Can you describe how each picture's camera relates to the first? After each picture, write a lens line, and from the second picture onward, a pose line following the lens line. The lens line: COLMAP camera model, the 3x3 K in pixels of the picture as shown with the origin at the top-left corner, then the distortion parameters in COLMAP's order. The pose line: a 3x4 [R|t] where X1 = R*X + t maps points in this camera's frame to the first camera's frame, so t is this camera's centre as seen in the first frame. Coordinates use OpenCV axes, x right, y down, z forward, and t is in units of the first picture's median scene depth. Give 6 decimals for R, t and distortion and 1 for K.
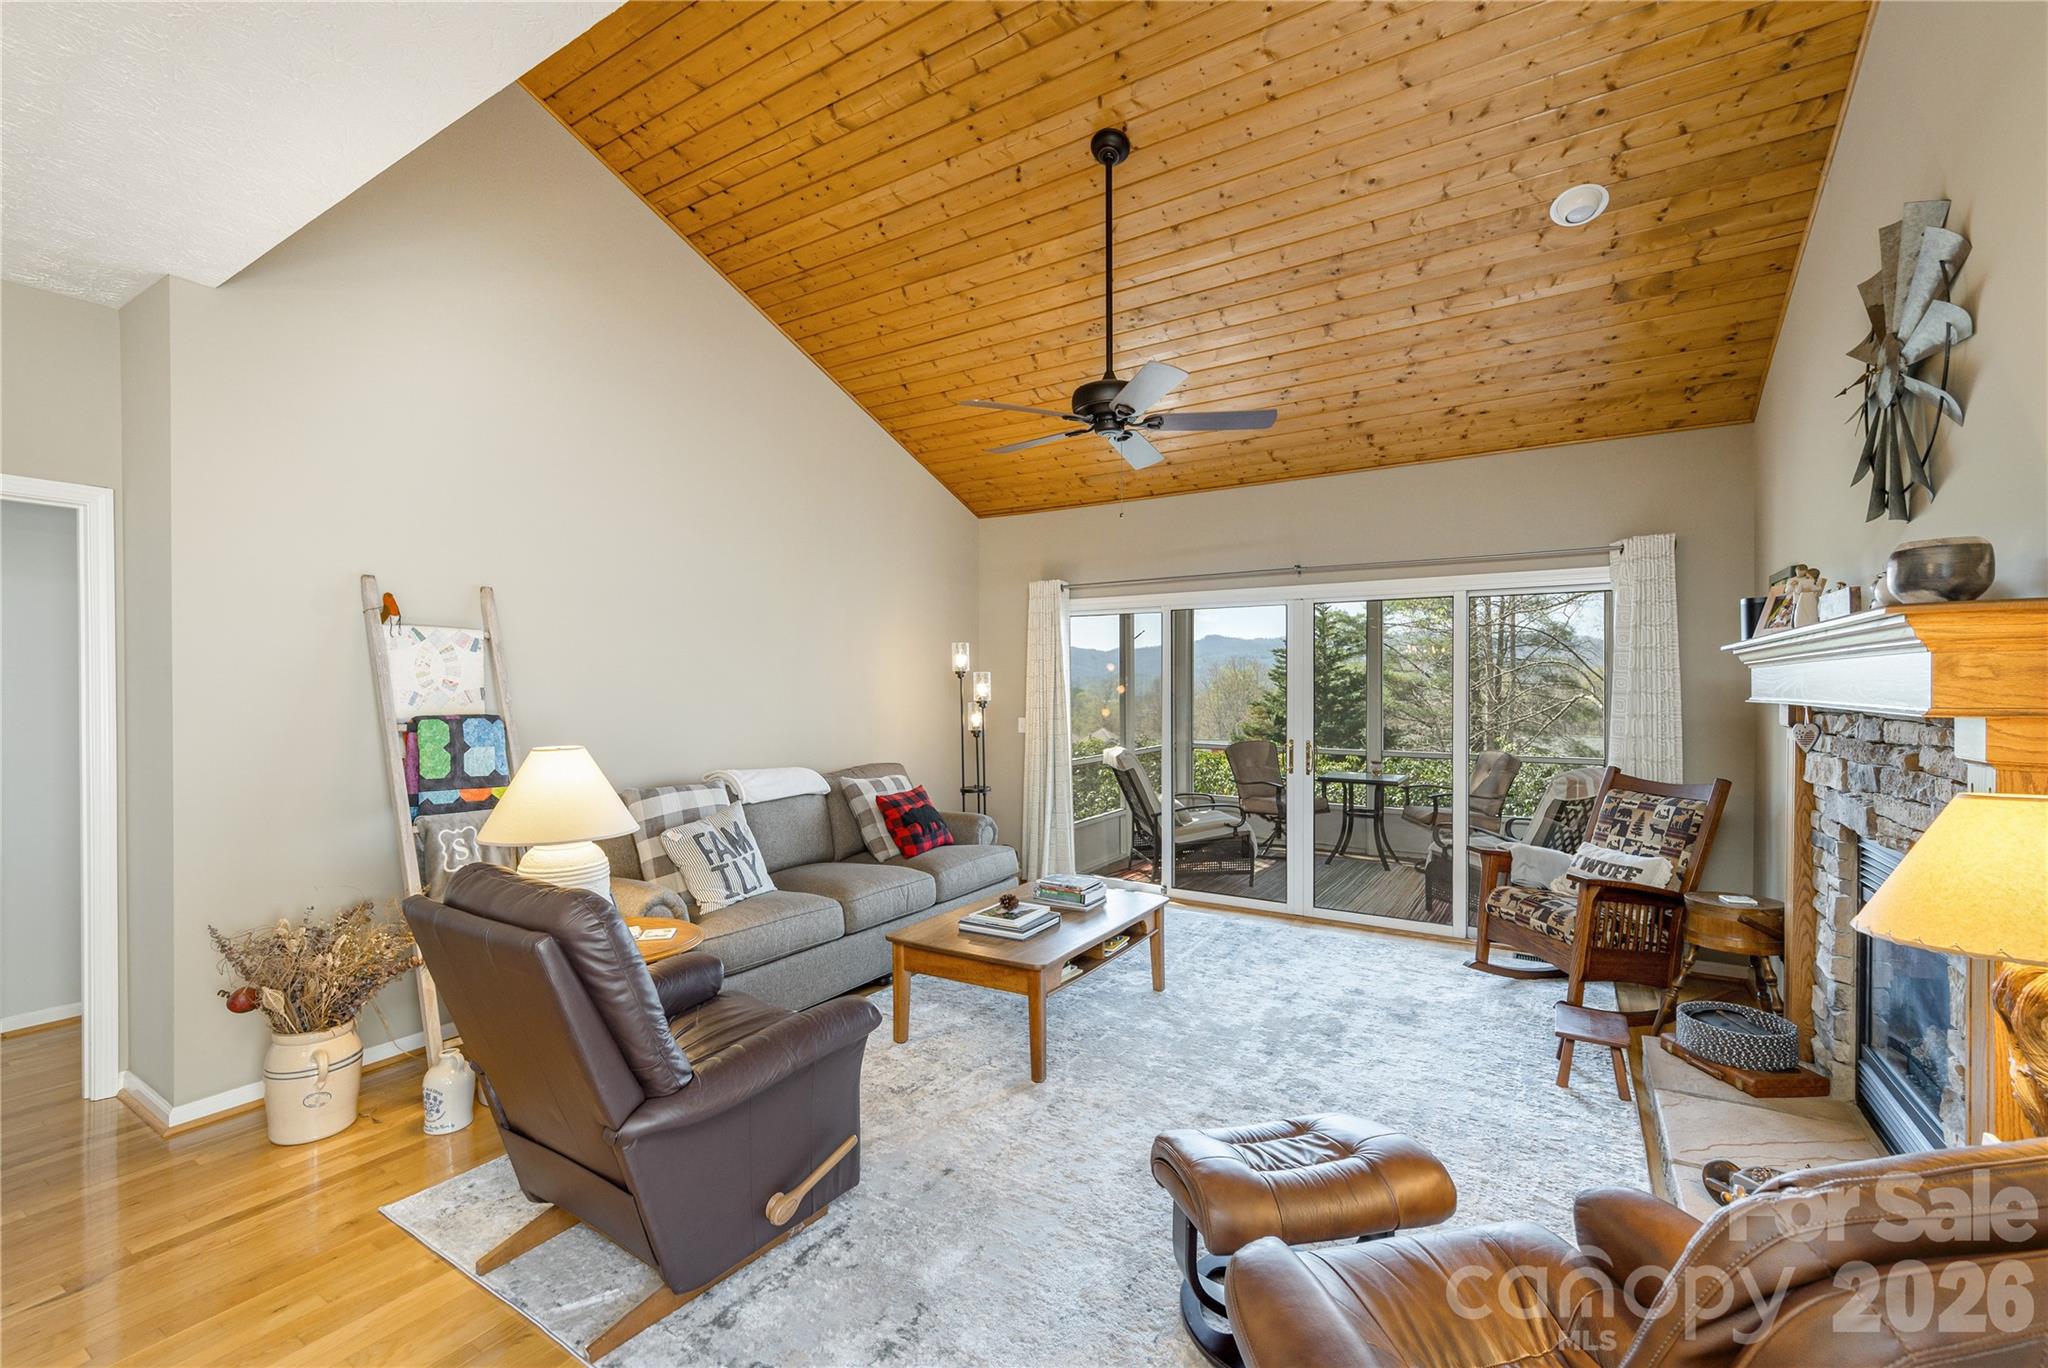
lens RADIAL K [[864.5, 0, 1024.3], [0, 864.5, 679.8], [0, 0, 1]] dist [0.001557, -0.001942]
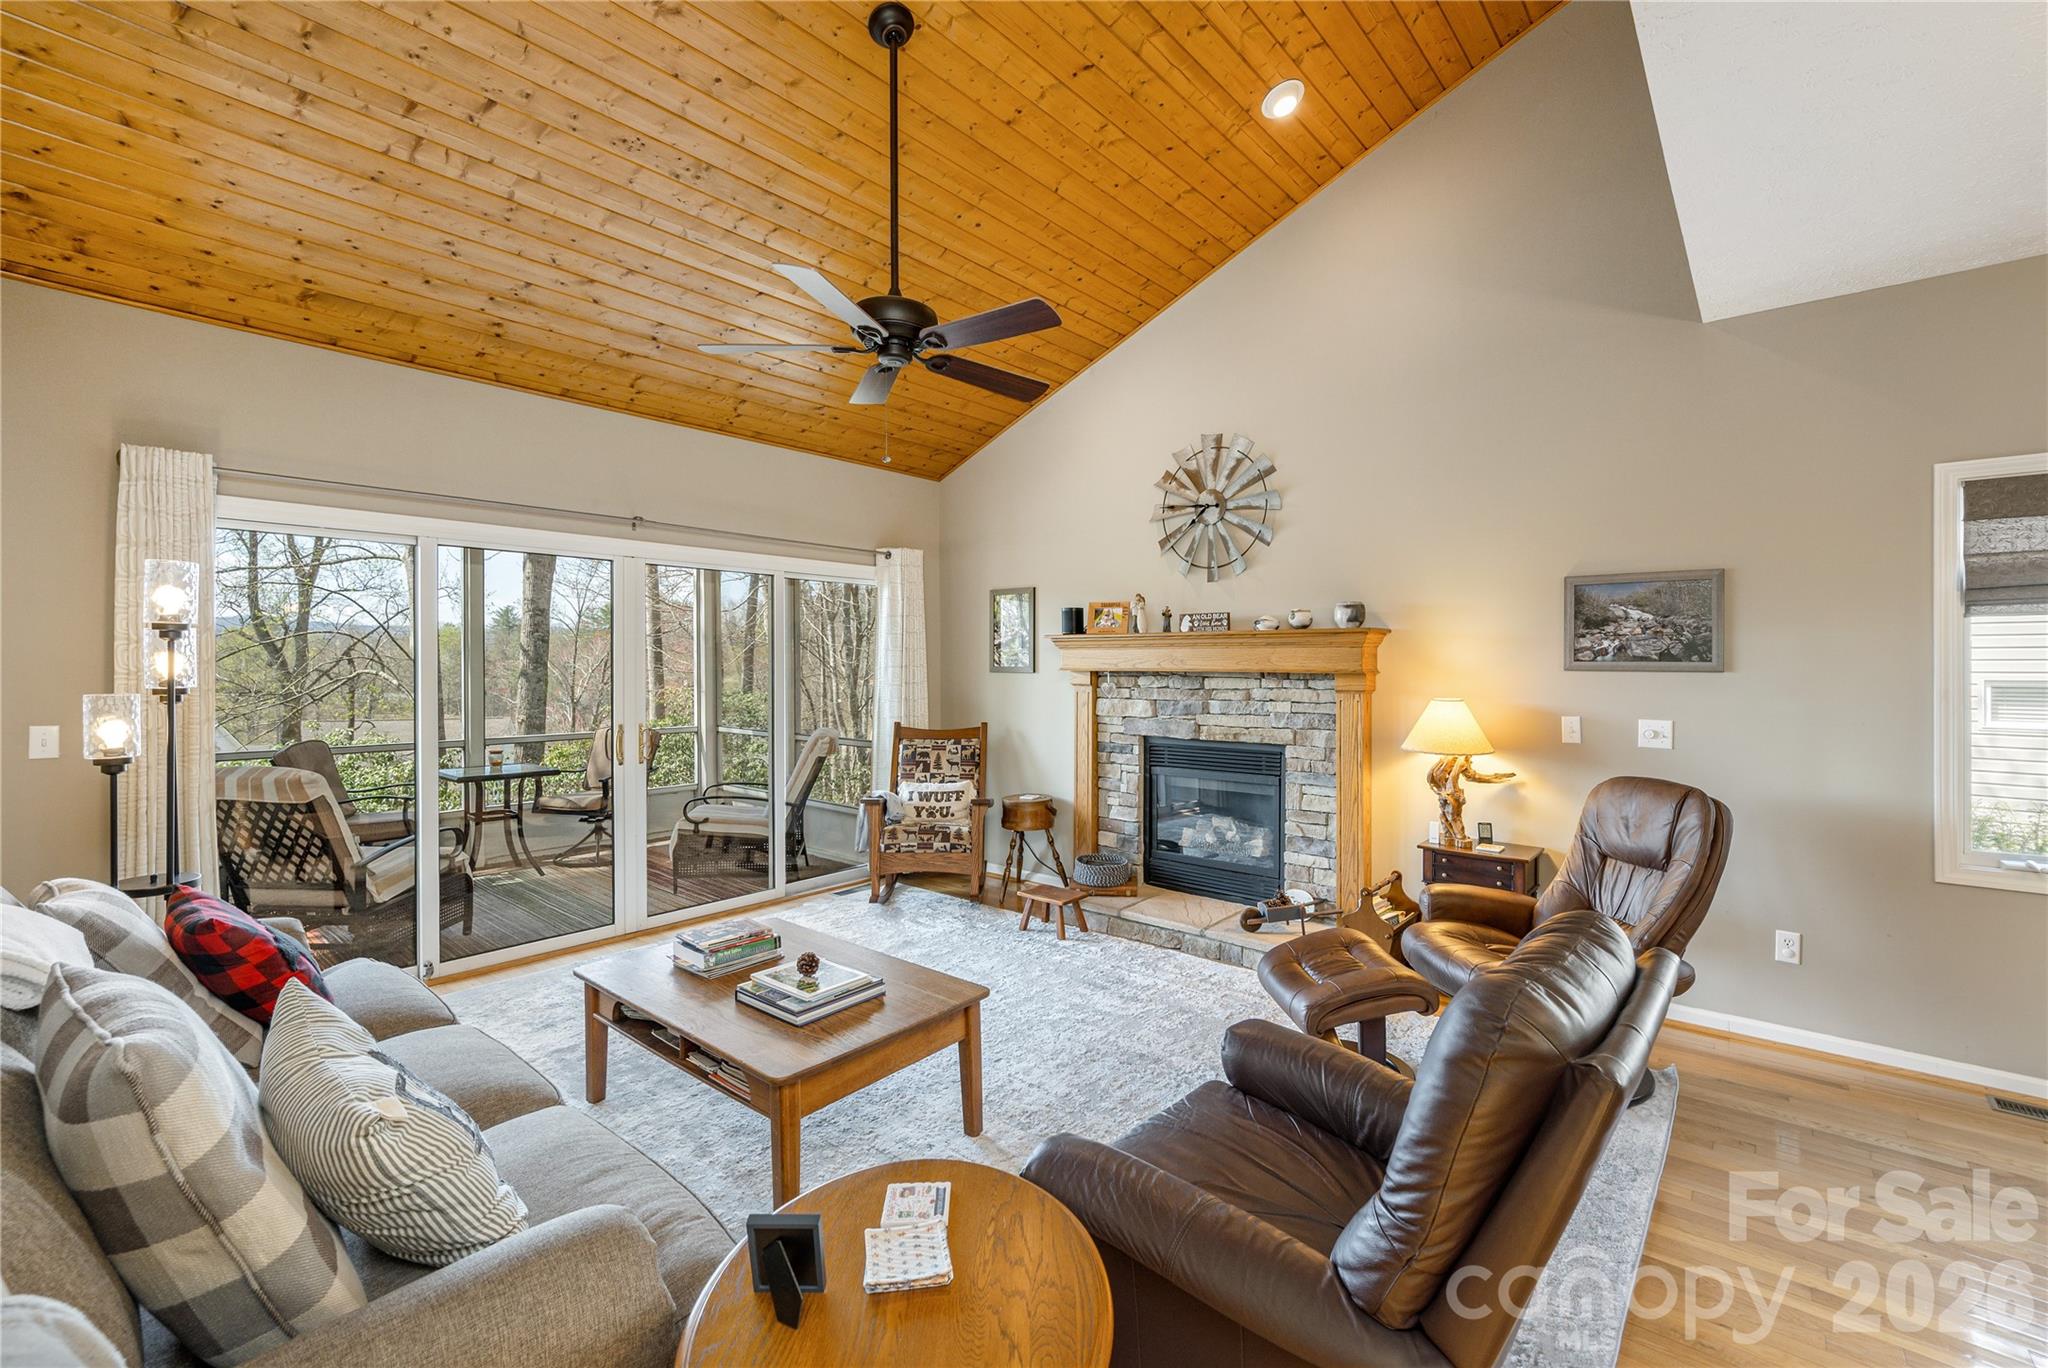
lens RADIAL K [[864.5, 0, 1025.6], [0, 864.5, 672.4], [0, 0, 1]] dist [0.001557, -0.001942]
pose [[0.161578, -0.011595, 0.986792, -0.609679], [-0.009675, 0.999864, 0.013333, 0.005396], [-0.986813, -0.011702, 0.161443, 0.630514]]
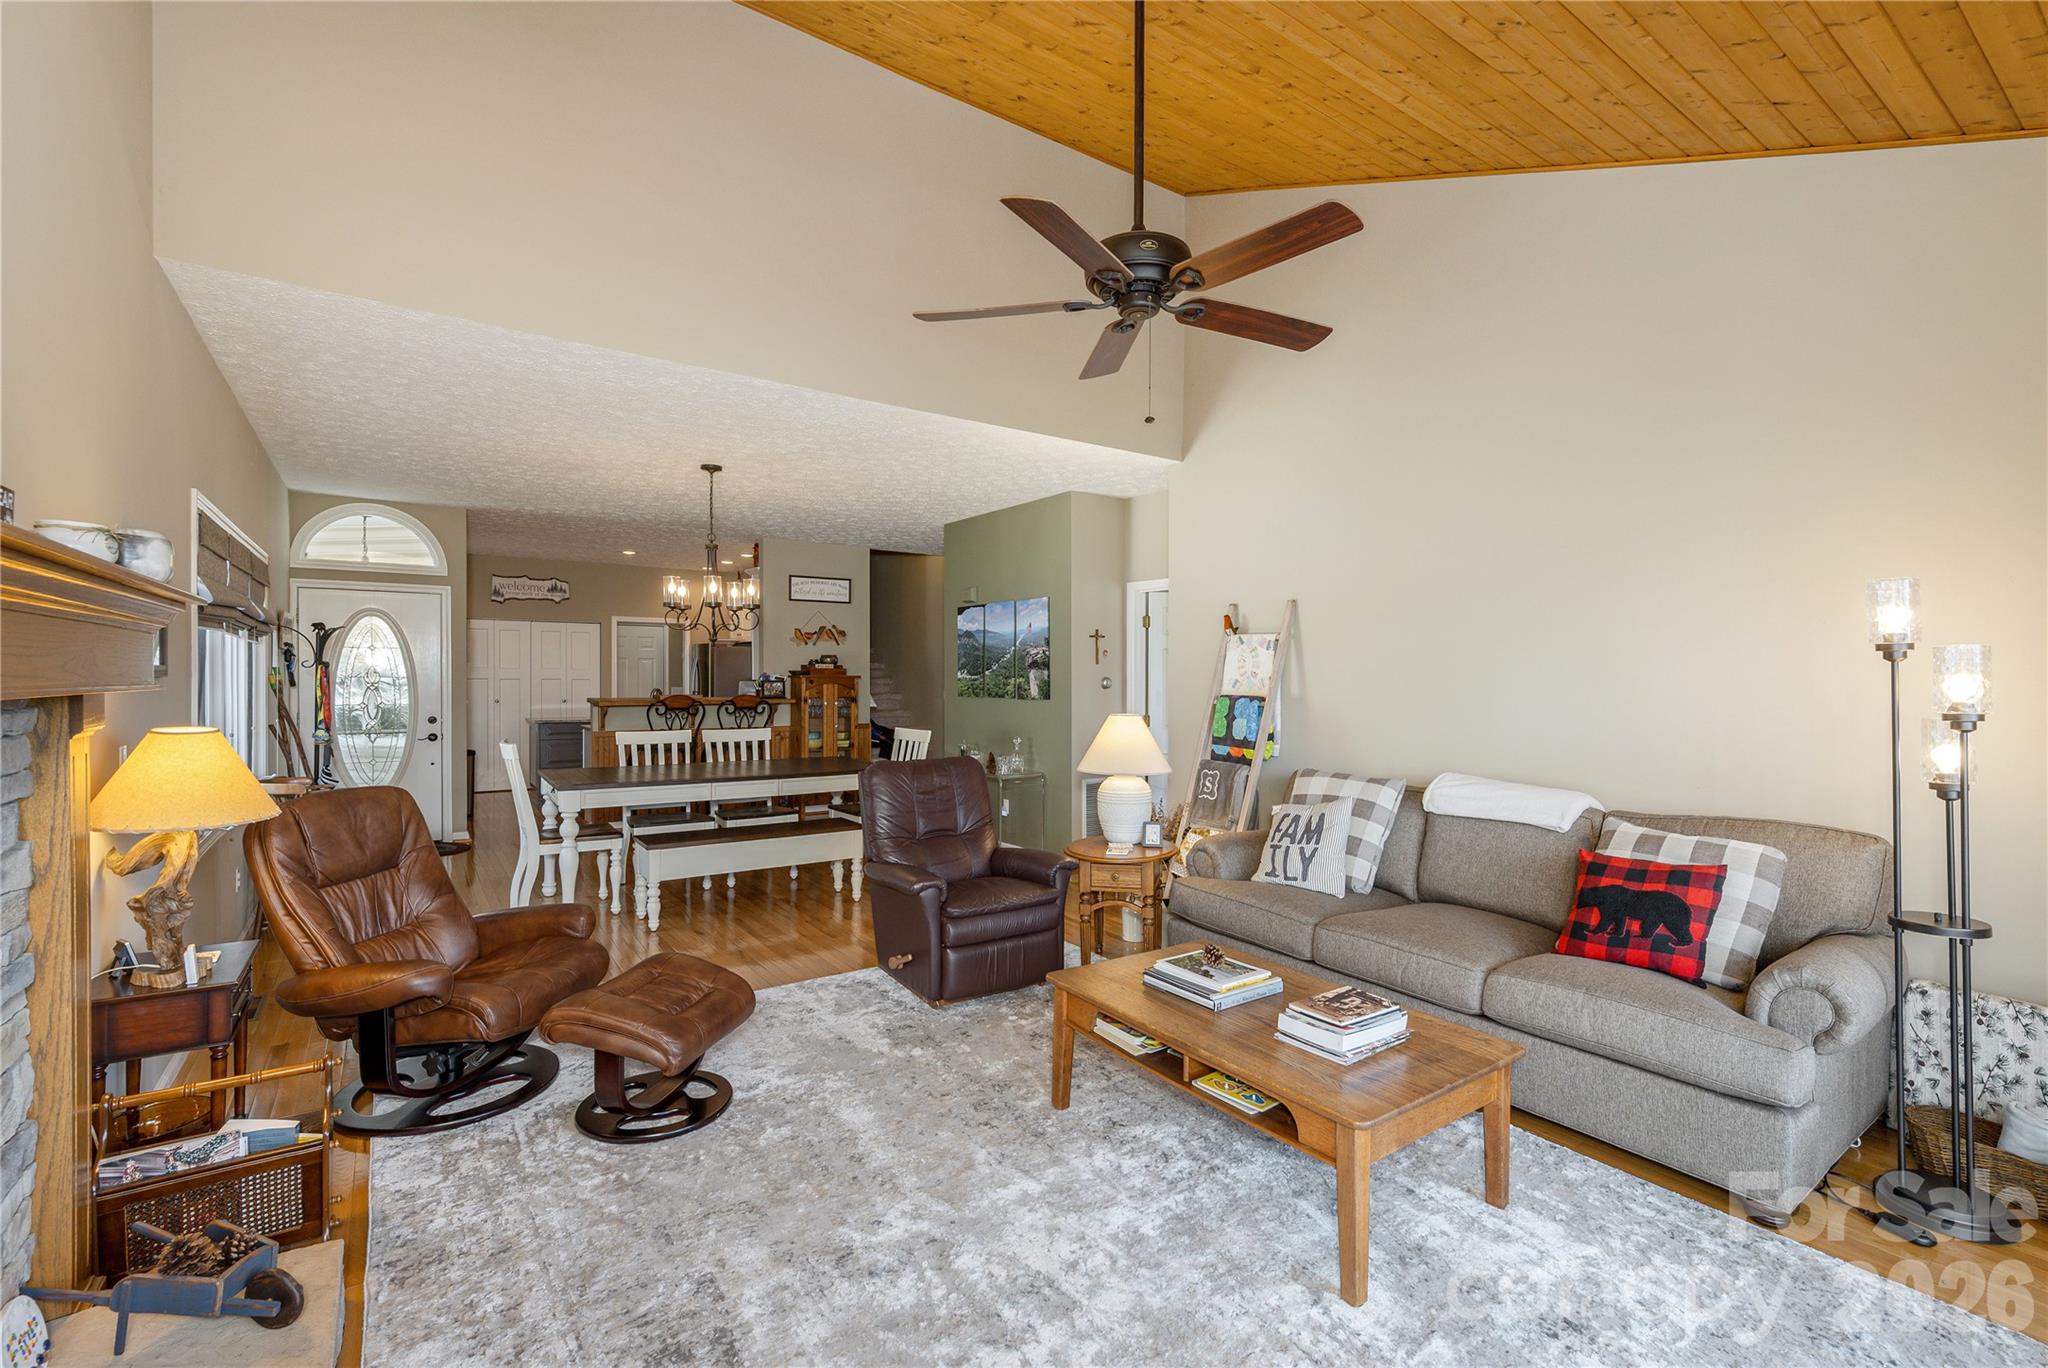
lens RADIAL K [[864.5, 0, 1035.1], [0, 864.5, 673.3], [0, 0, 1]] dist [0.001557, -0.001942]
pose [[-0.372478, -0.005901, -0.928022, 0.674444], [-0.000522, 0.999981, -0.006149, 0.010920], [0.928041, -0.001806, -0.372474, 1.027004]]
